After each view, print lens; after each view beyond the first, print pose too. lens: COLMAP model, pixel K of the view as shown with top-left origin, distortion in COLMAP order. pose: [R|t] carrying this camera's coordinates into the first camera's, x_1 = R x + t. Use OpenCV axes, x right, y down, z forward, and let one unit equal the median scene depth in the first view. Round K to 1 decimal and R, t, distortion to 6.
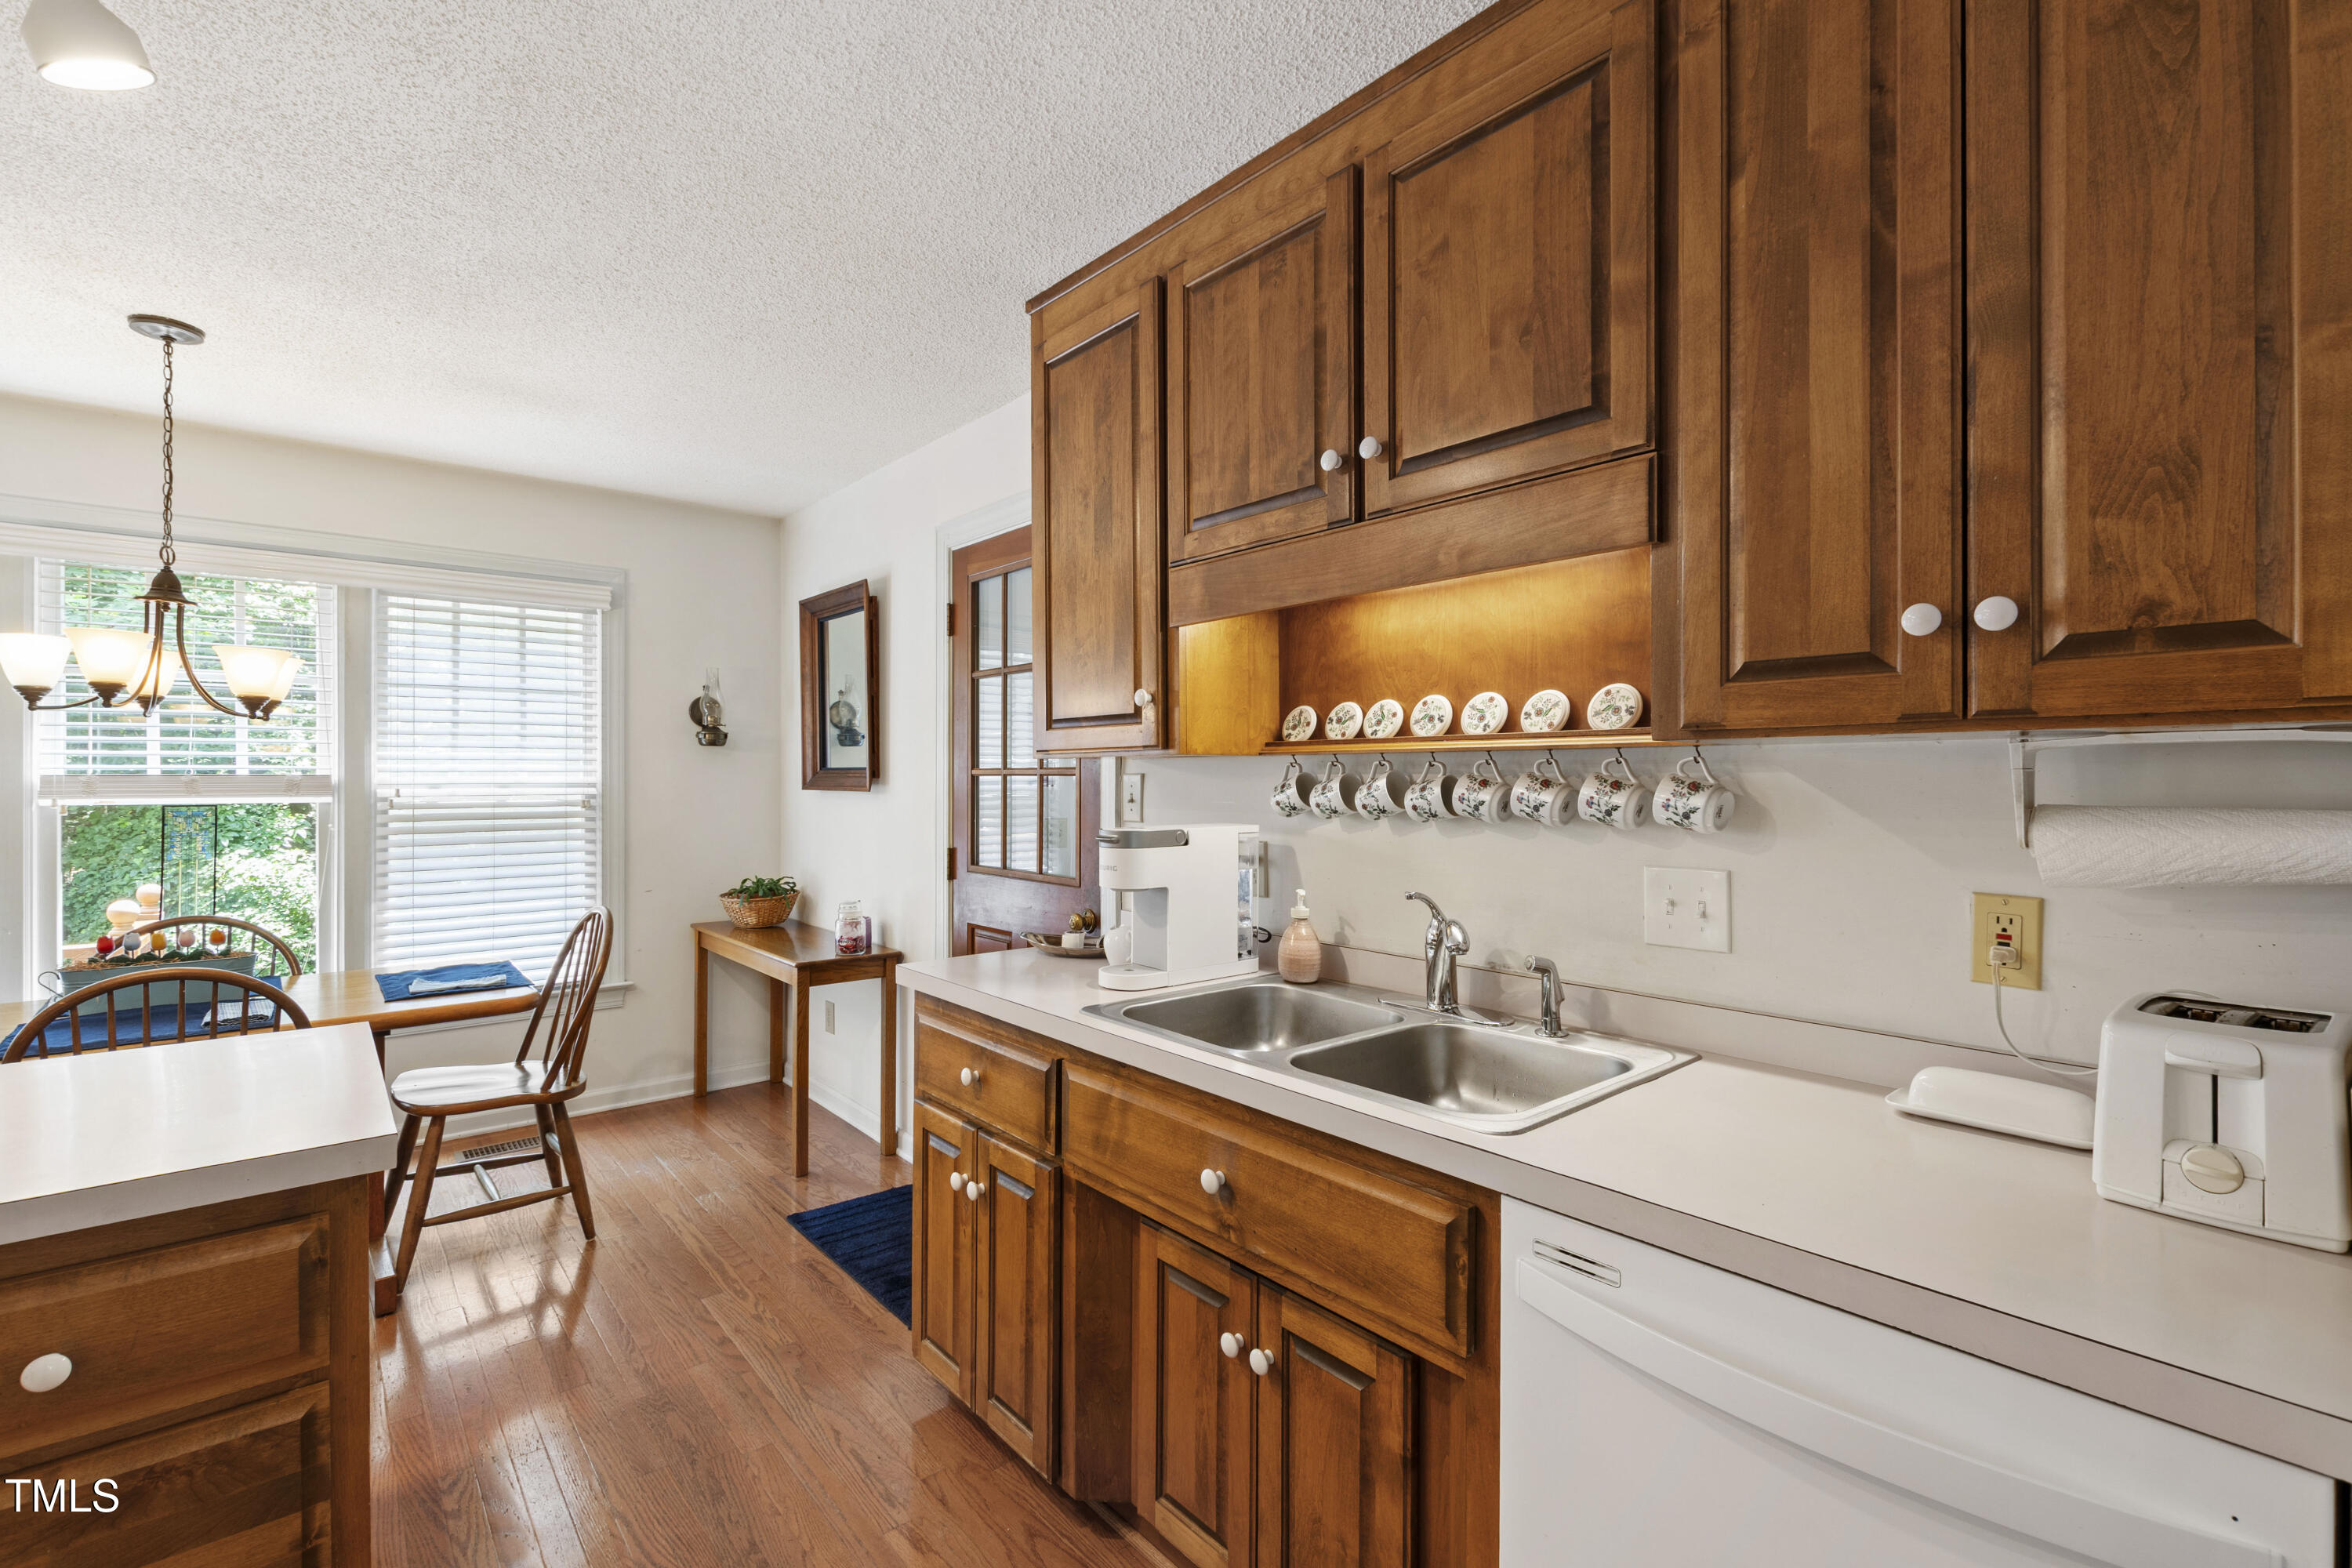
lens RADIAL K [[1042.0, 0, 1176.0], [0, 1042.0, 784.0], [0, 0, 1]] dist [-0.000041, -0.000155]
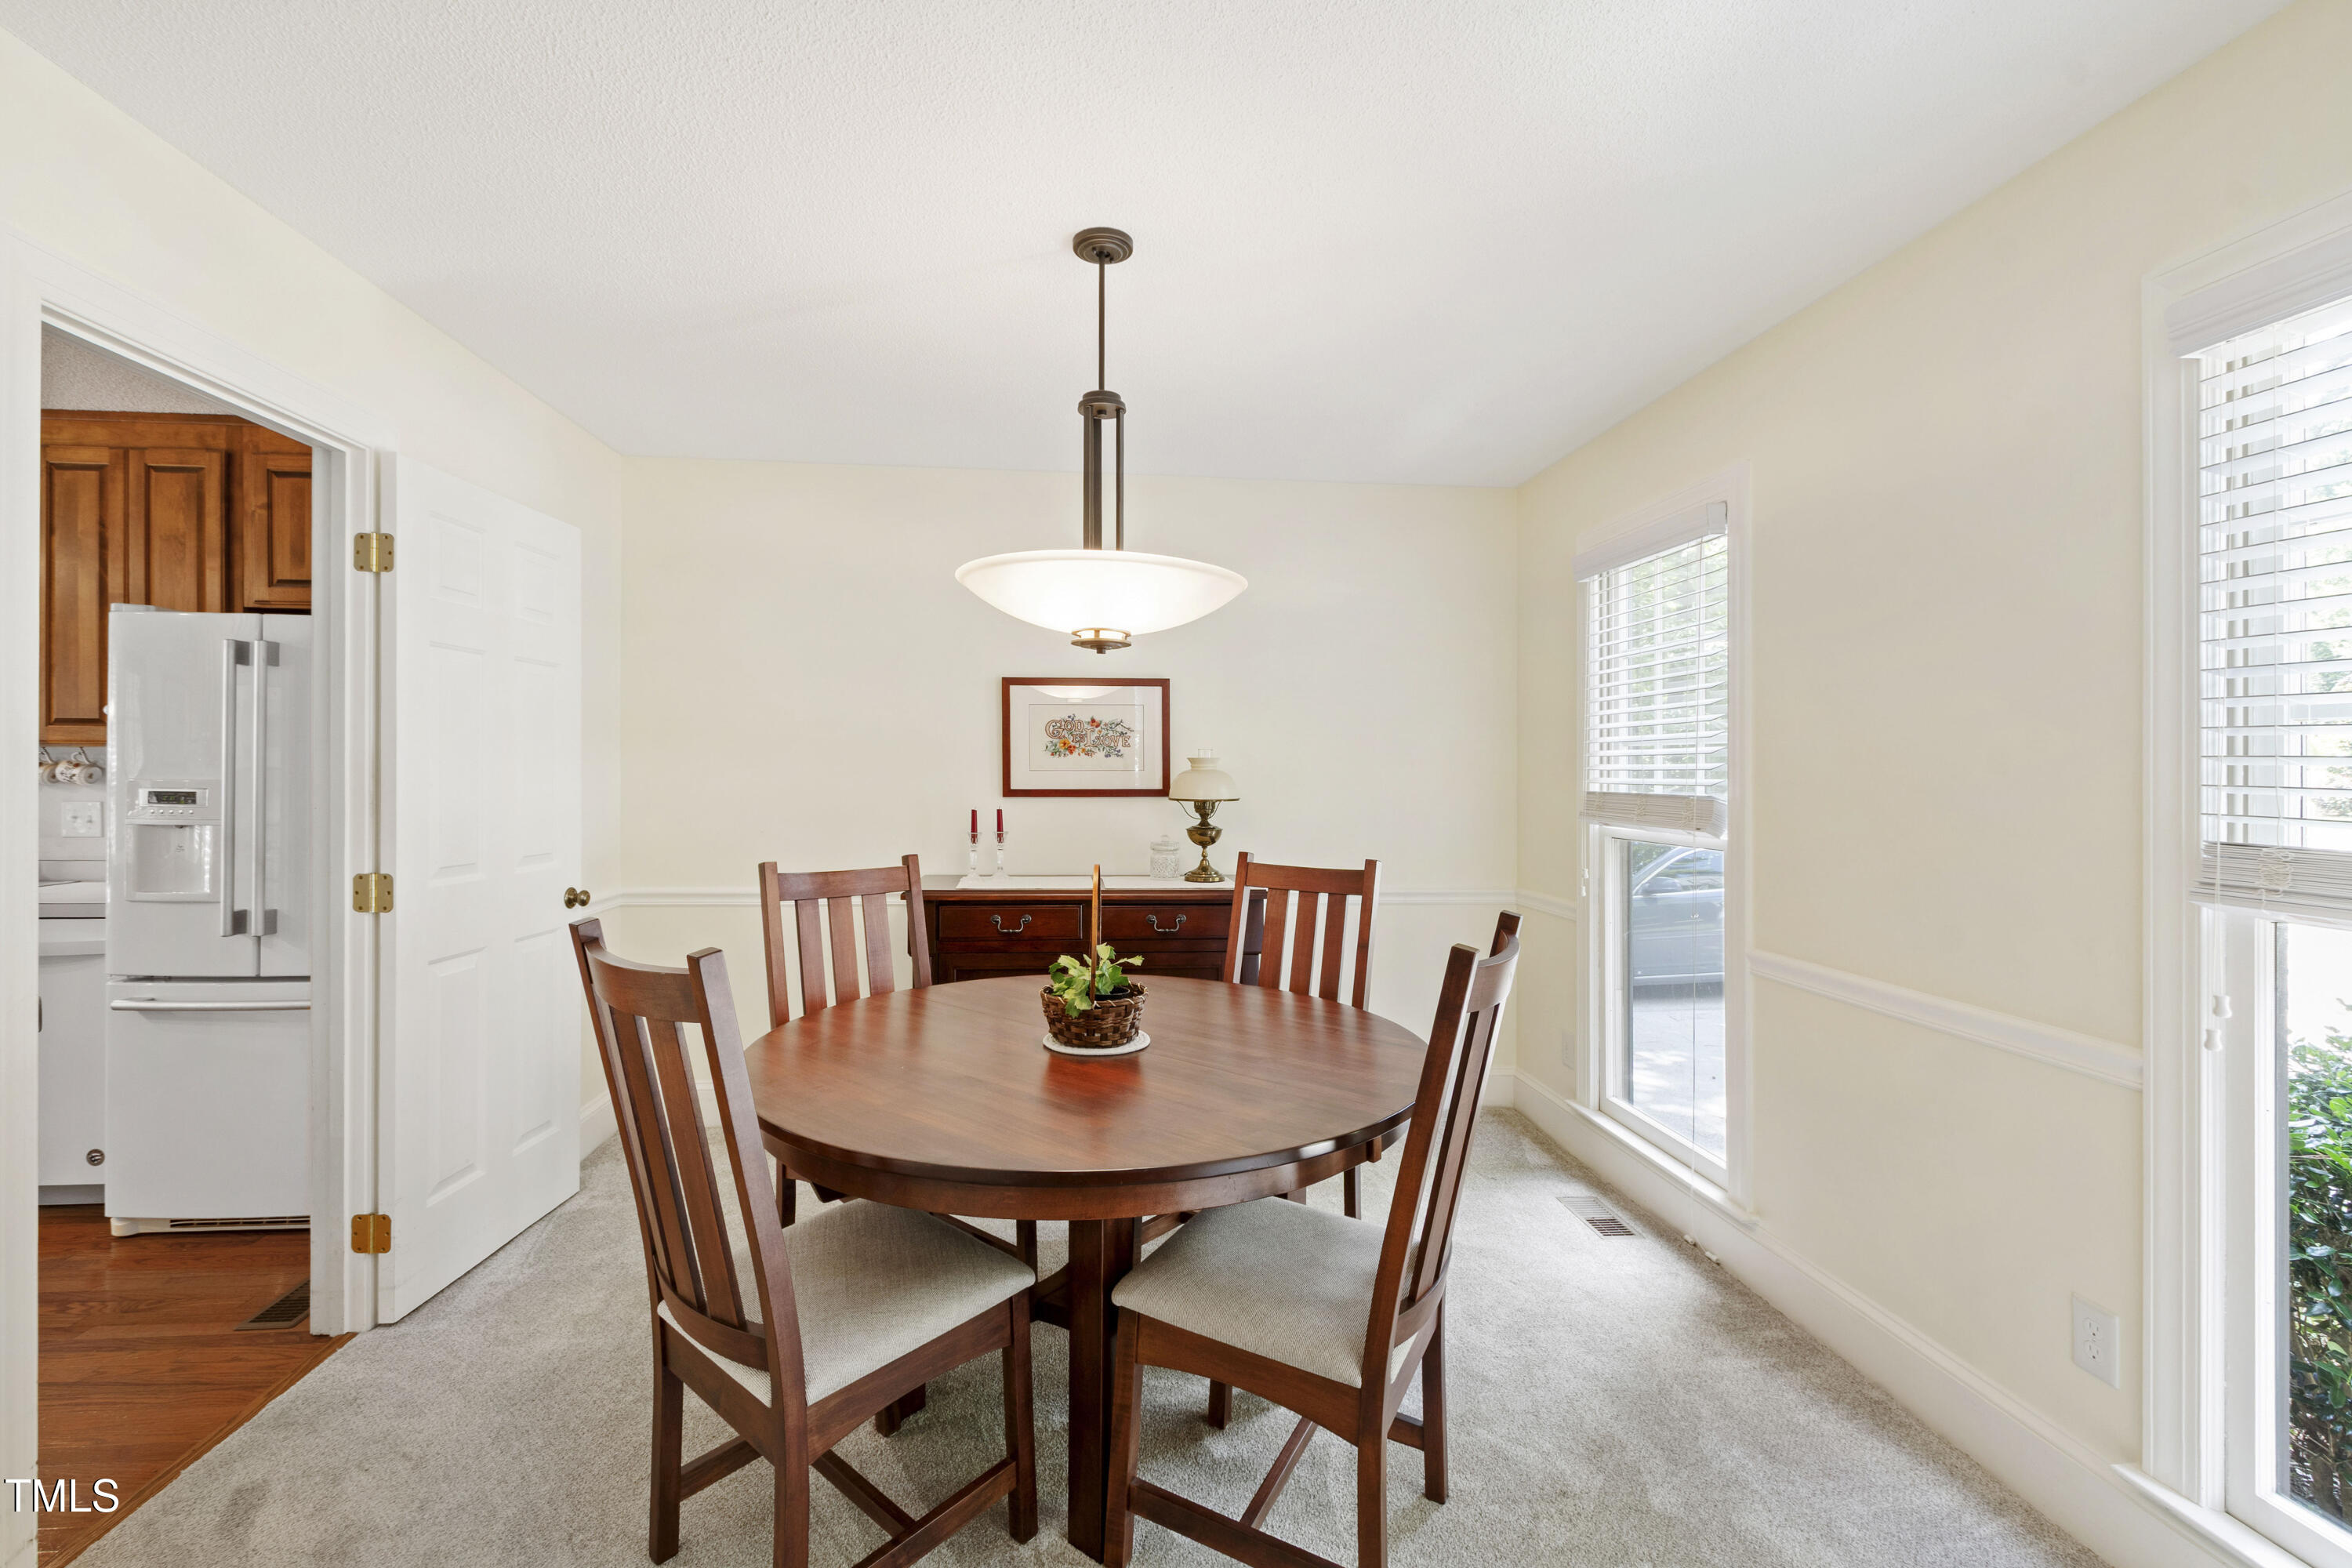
lens RADIAL K [[1042.0, 0, 1176.0], [0, 1042.0, 784.0], [0, 0, 1]] dist [-0.000041, -0.000155]
pose [[0.571215, -0.006723, 0.820773, -0.006326], [-0.003053, 0.999942, 0.010316, 0.012051], [-0.820795, -0.008398, 0.571162, -2.054283]]
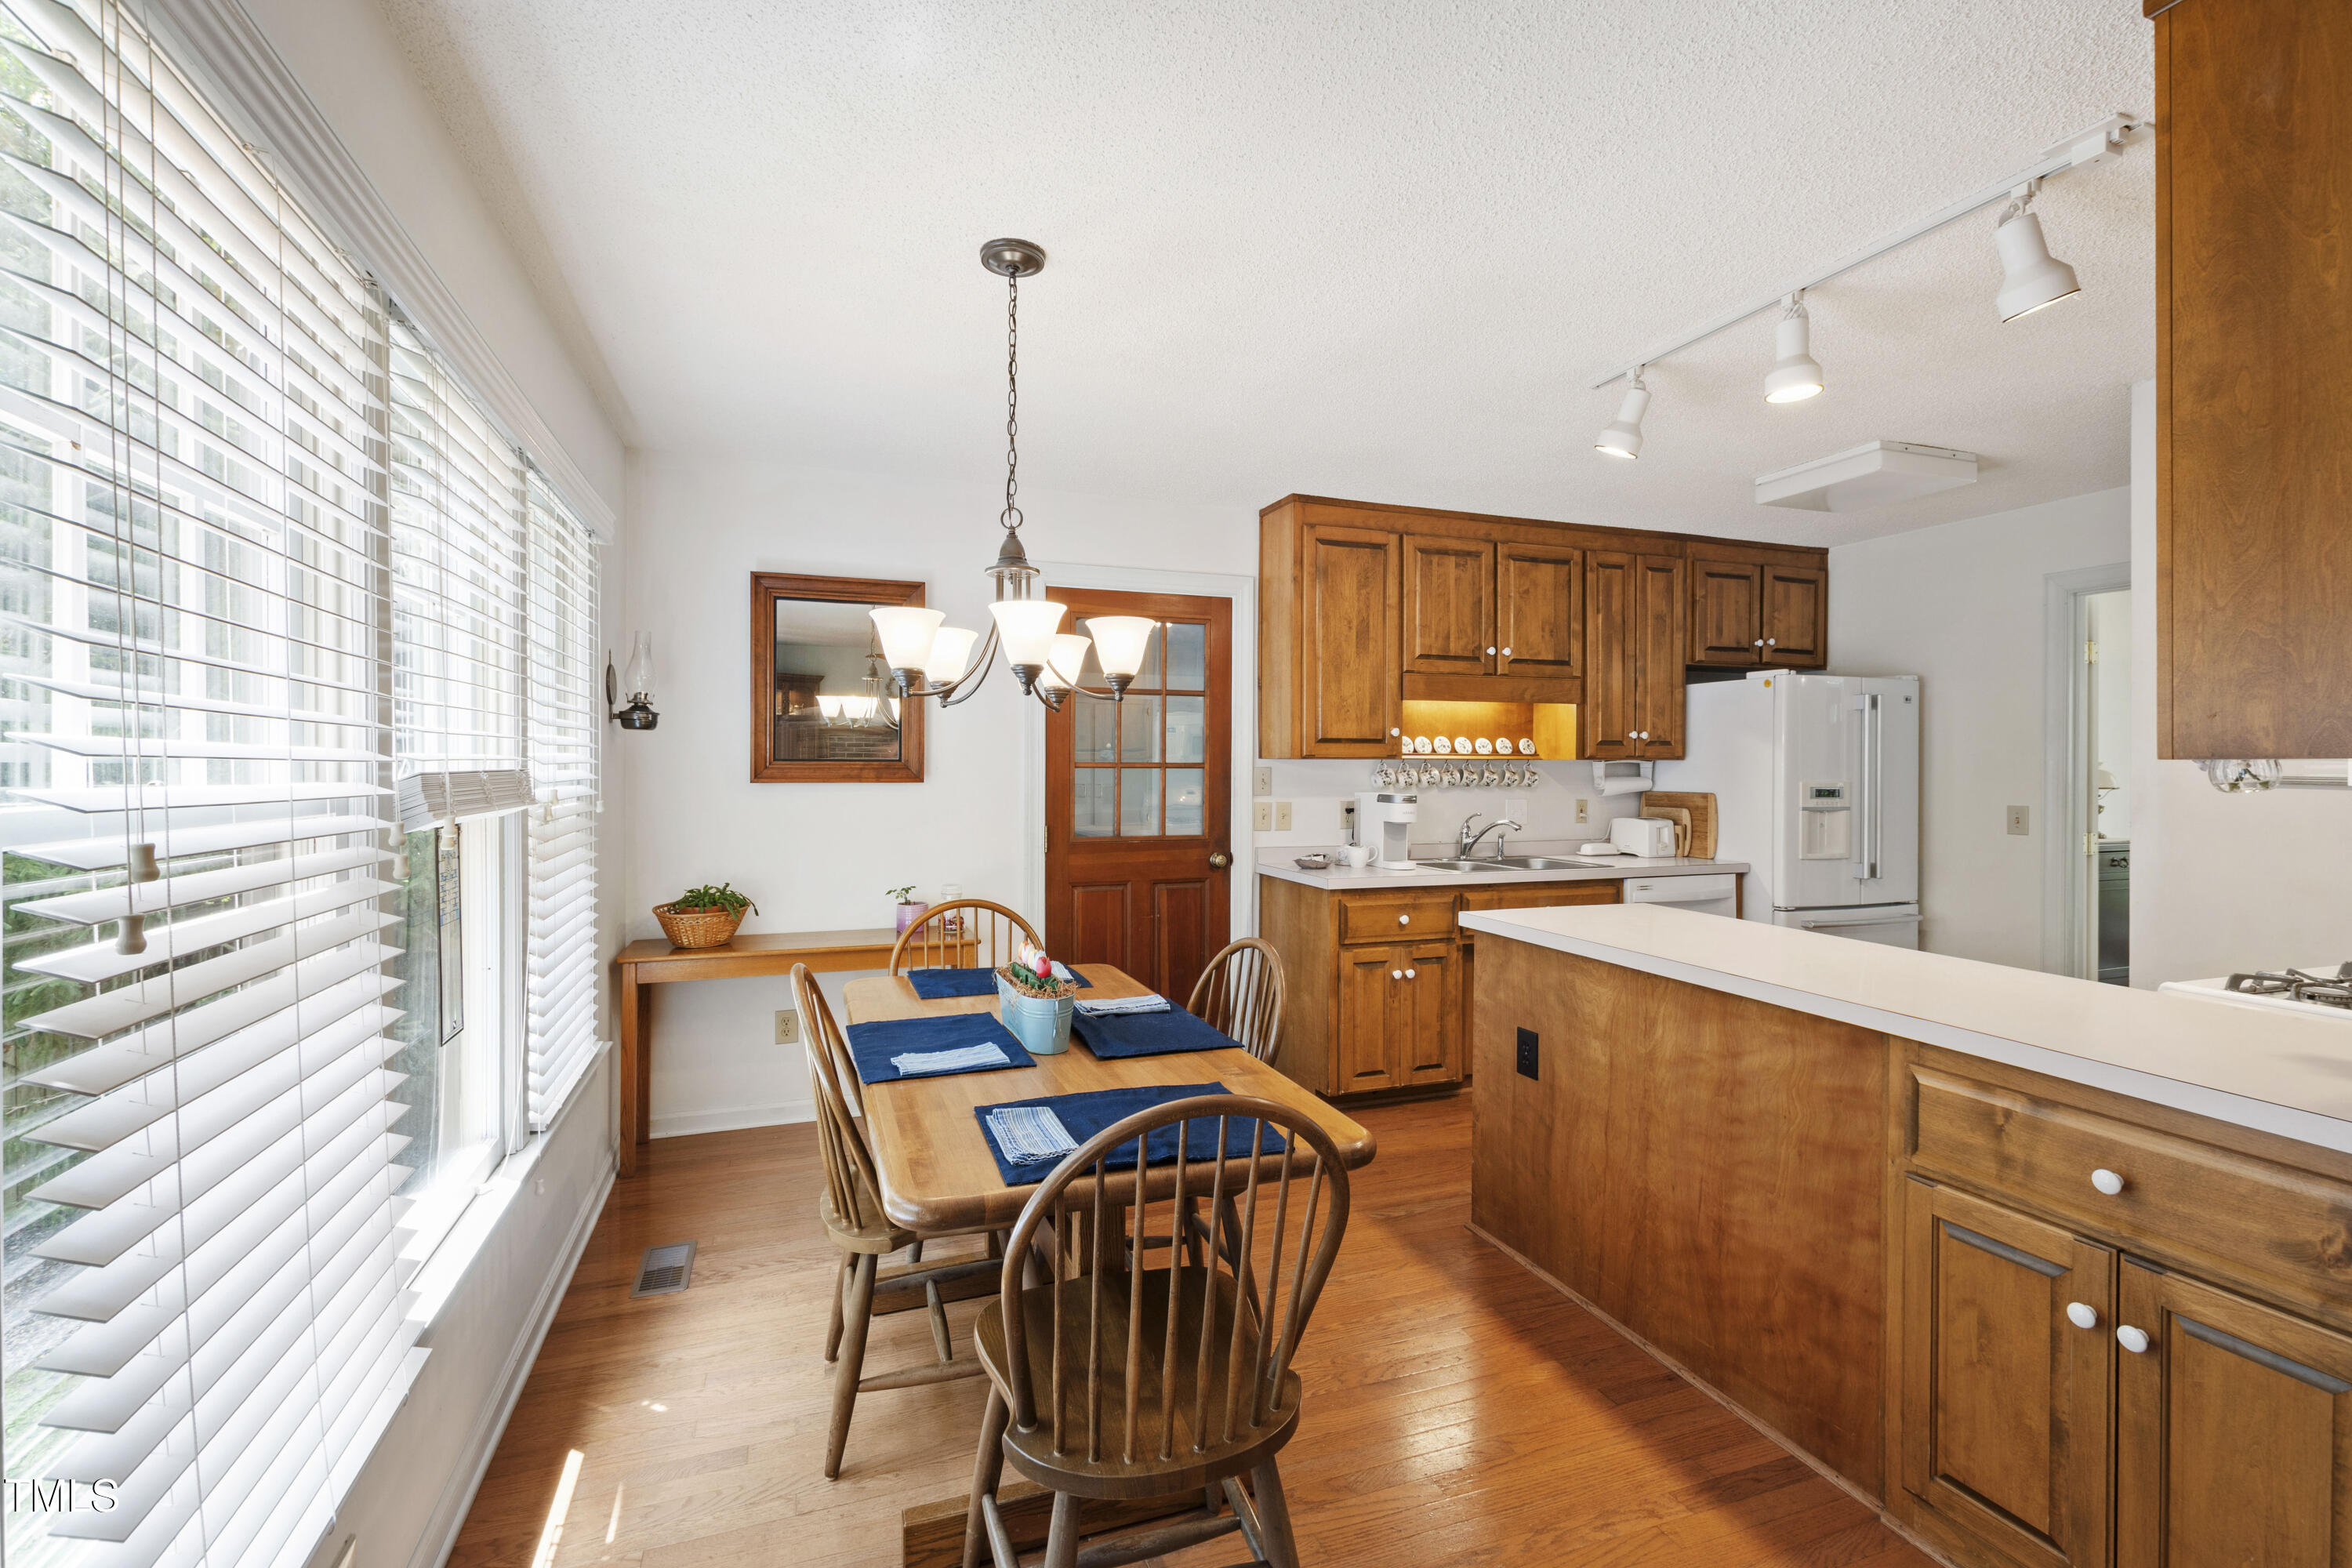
lens RADIAL K [[1010.3, 0, 1172.6], [0, 1010.3, 774.1], [0, 0, 1]] dist [-0.000384, -0.000028]
pose [[0.342000, -0.009924, 0.939647, -2.484088], [0.003398, 0.999951, 0.009324, -0.023042], [-0.939694, 0.000004, 0.342017, 0.856405]]
